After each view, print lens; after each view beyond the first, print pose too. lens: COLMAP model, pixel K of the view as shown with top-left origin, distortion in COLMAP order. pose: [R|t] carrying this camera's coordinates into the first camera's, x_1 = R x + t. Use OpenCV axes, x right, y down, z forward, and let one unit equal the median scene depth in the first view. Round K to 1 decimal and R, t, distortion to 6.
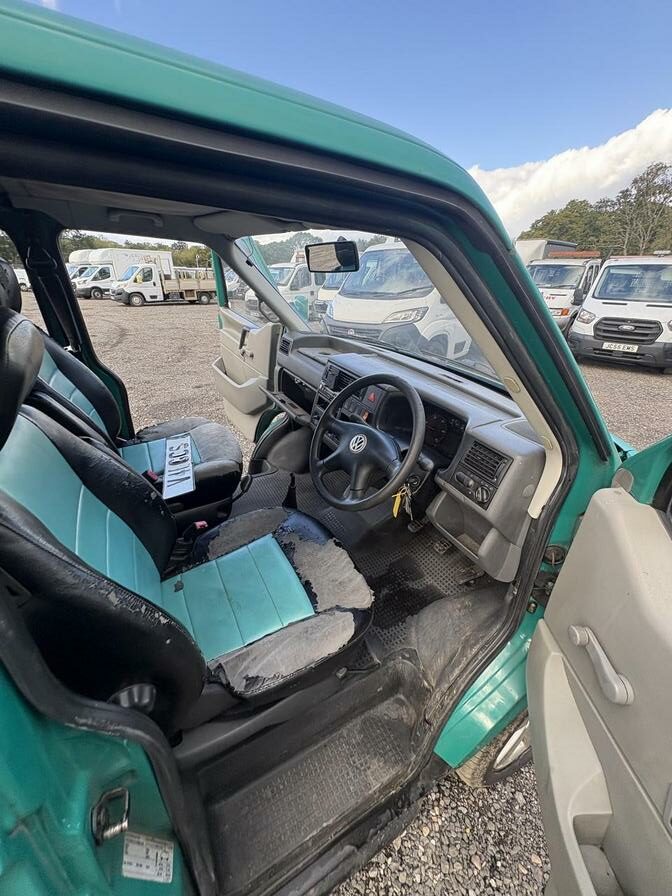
lens RADIAL K [[356.4, 0, 334.7], [0, 356.4, 446.5], [0, 0, 1]] dist [-0.002109, -0.000355]
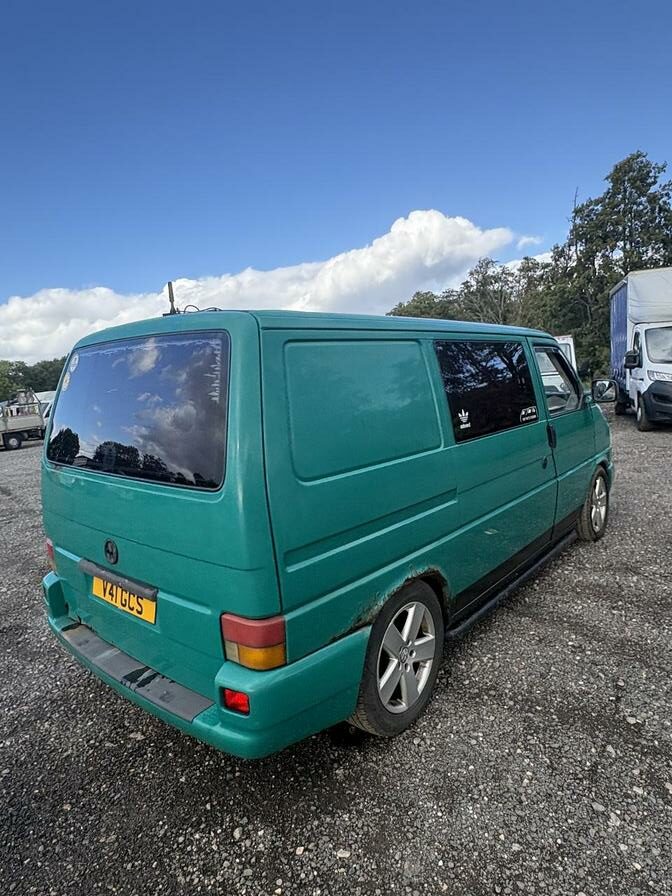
lens RADIAL K [[537.7, 0, 339.5], [0, 537.7, 441.8], [0, 0, 1]] dist [0.002138, -0.000189]
pose [[0.928318, -0.143245, 0.343083, -1.484695], [0.251182, 0.921986, -0.294702, 0.627053], [-0.274103, 0.359753, 0.891877, -1.284861]]
